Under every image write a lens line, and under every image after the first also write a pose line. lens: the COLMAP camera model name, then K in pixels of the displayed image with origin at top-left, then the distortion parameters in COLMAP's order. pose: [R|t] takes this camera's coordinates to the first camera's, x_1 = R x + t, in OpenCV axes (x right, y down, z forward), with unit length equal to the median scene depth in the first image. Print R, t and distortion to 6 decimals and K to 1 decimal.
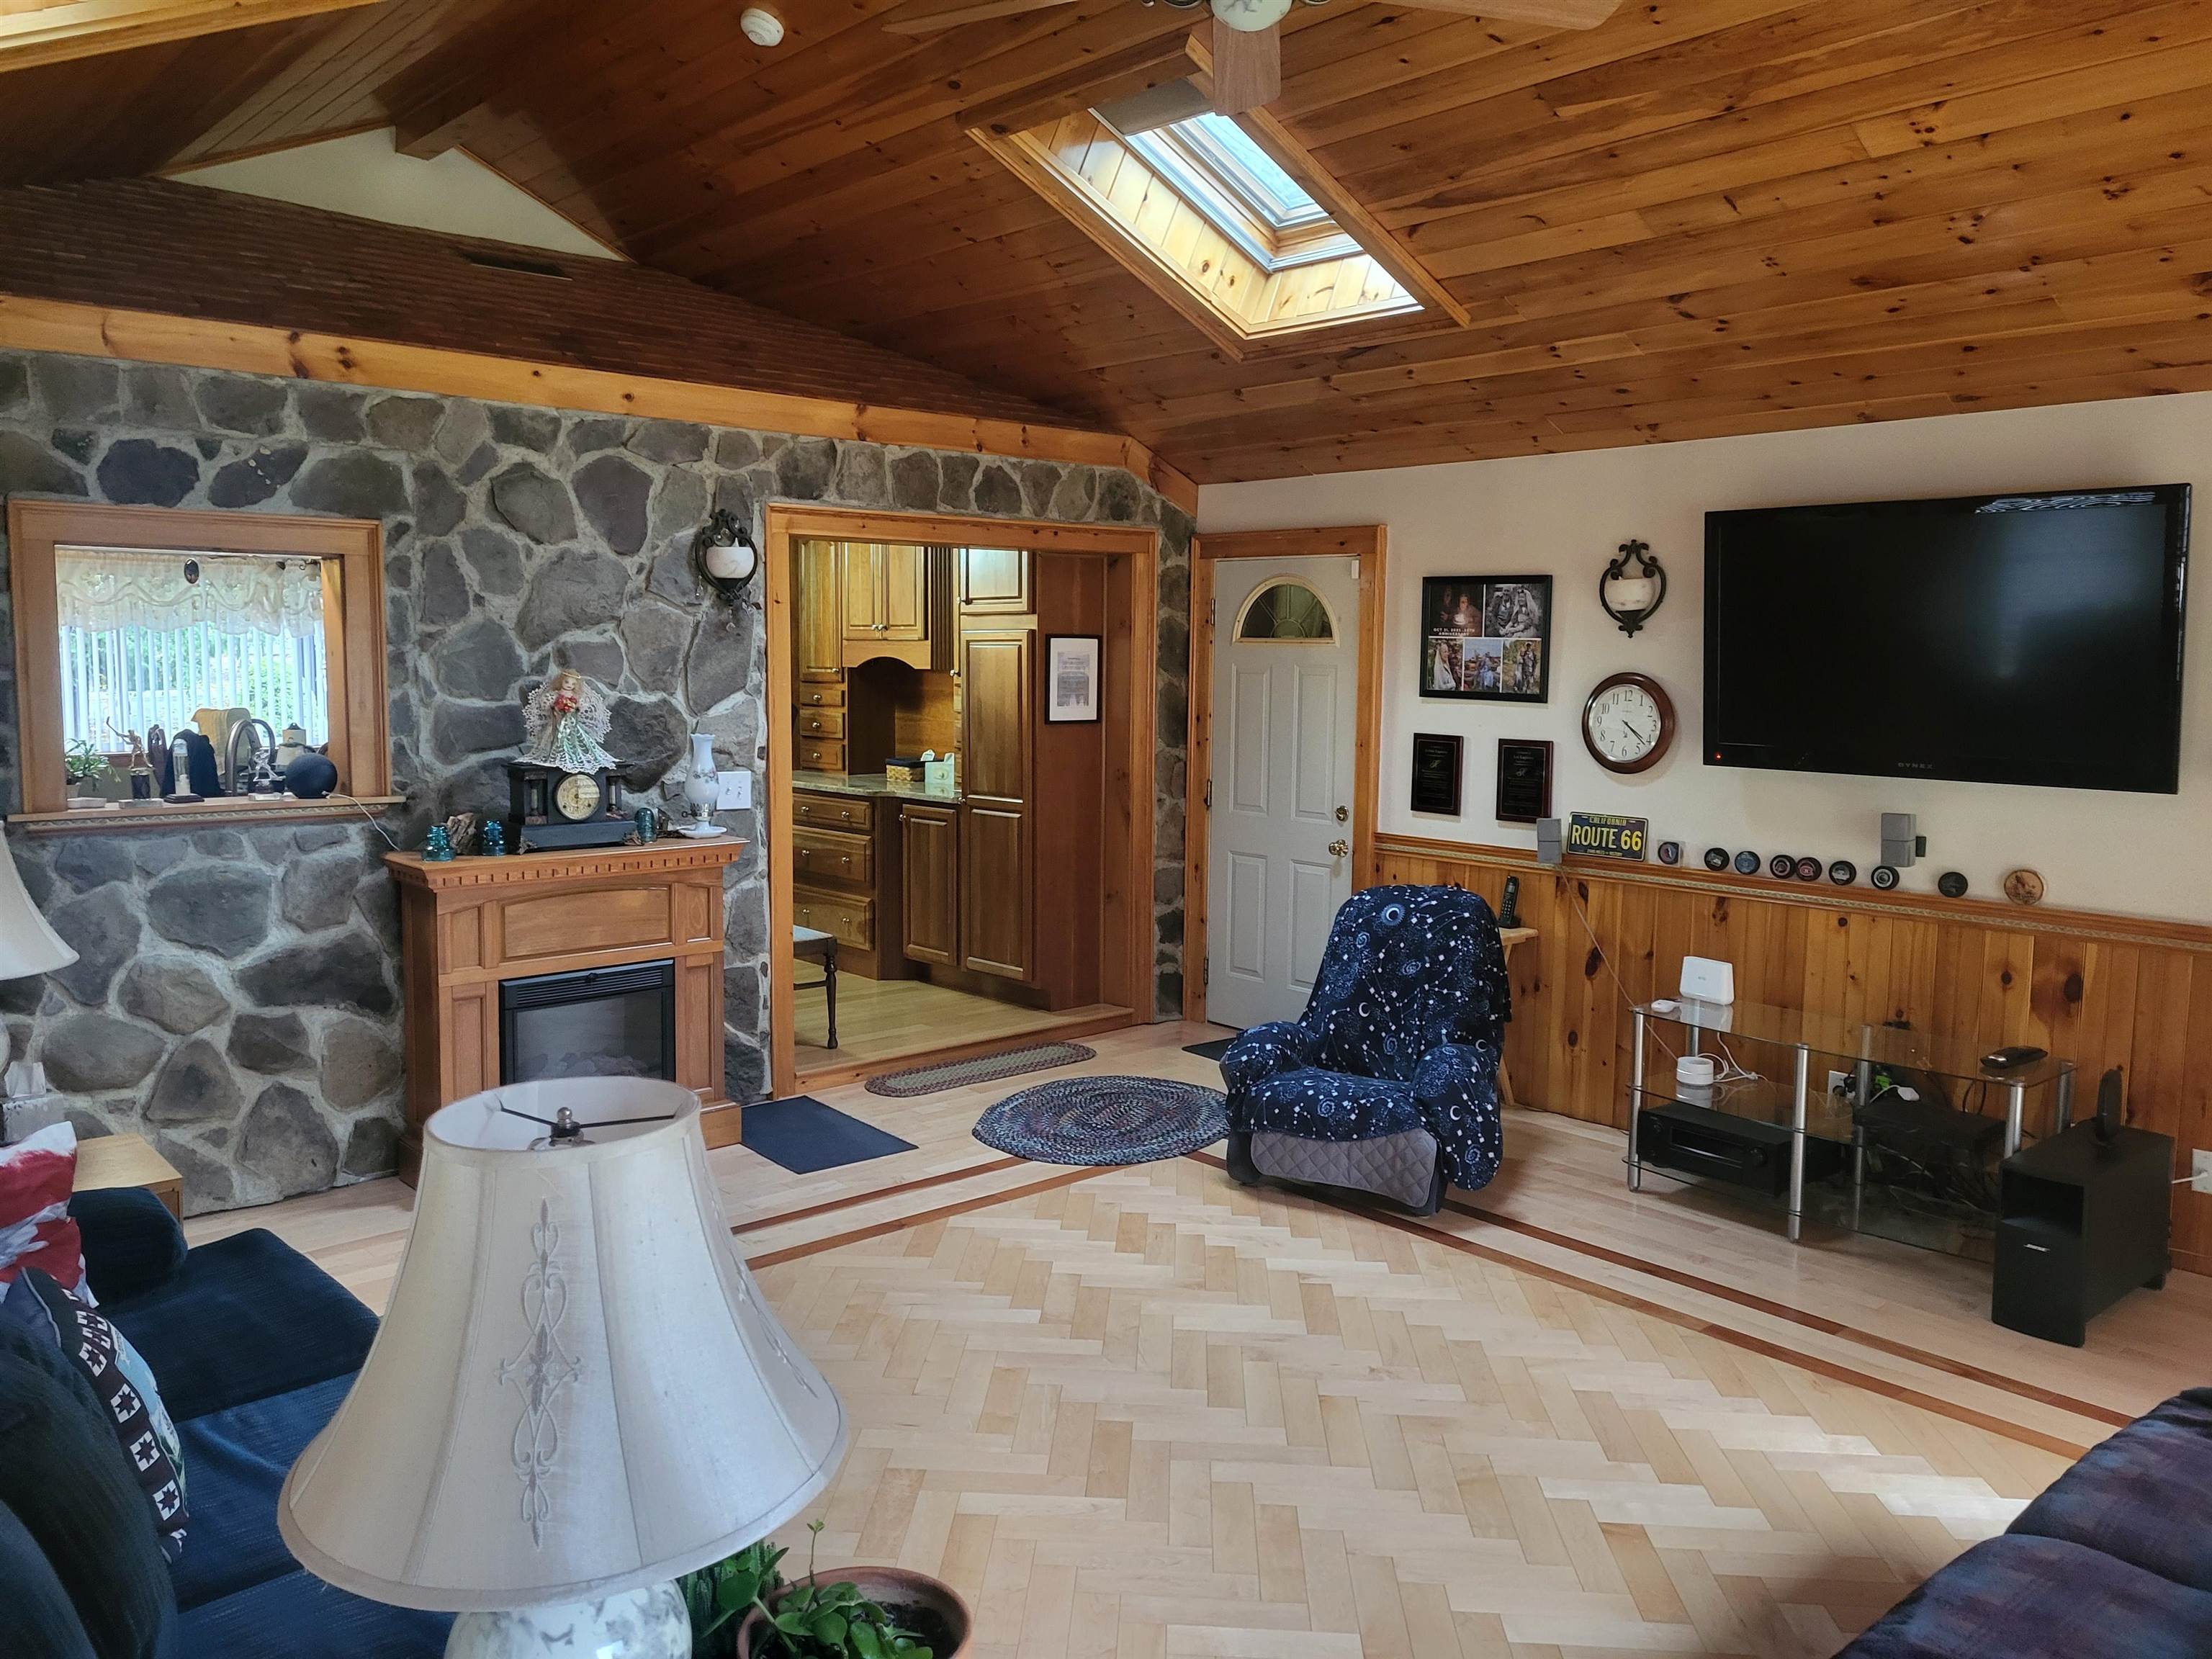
lens RADIAL K [[1672.1, 0, 1066.5], [0, 1672.1, 820.3], [0, 0, 1]] dist [0.070929, -0.071768]
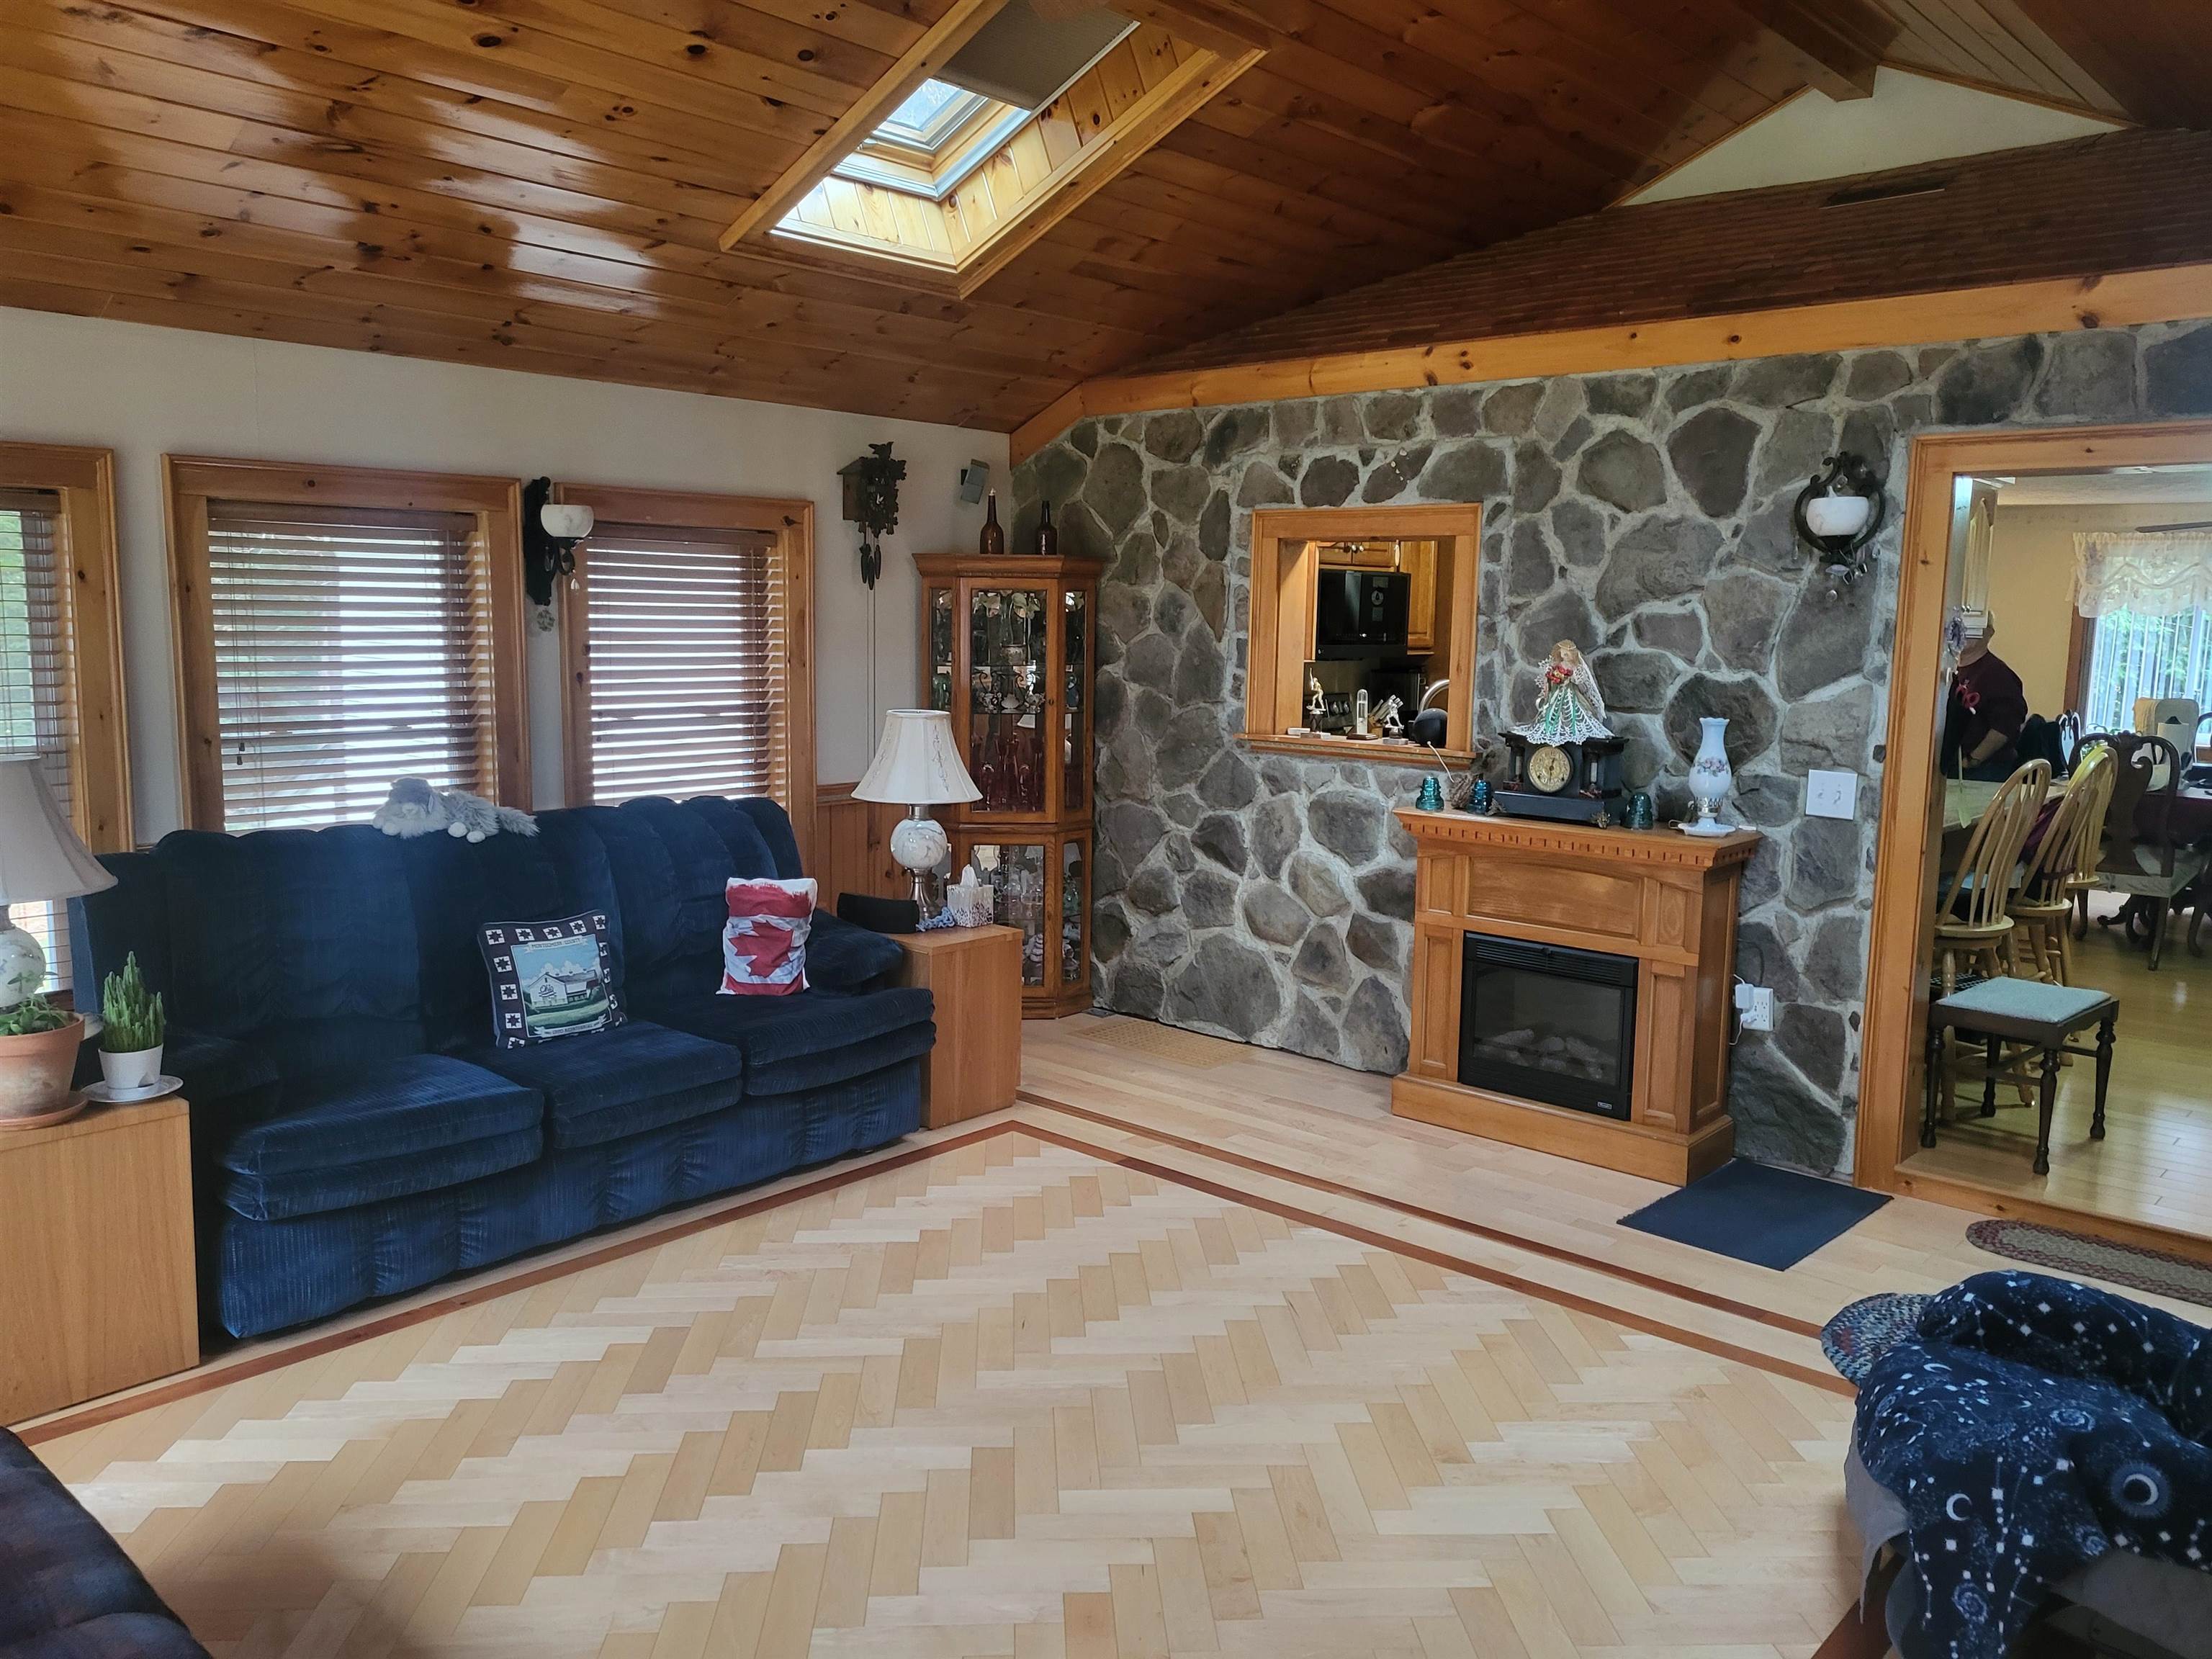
lens RADIAL K [[1674.6, 0, 1114.6], [0, 1674.6, 832.2], [0, 0, 1]] dist [0.072099, -0.069204]
pose [[0.123792, 0.127264, -0.984113, 0.652158], [-0.119178, 0.986470, 0.112577, -0.057616], [0.985125, 0.103348, 0.137284, 0.608927]]
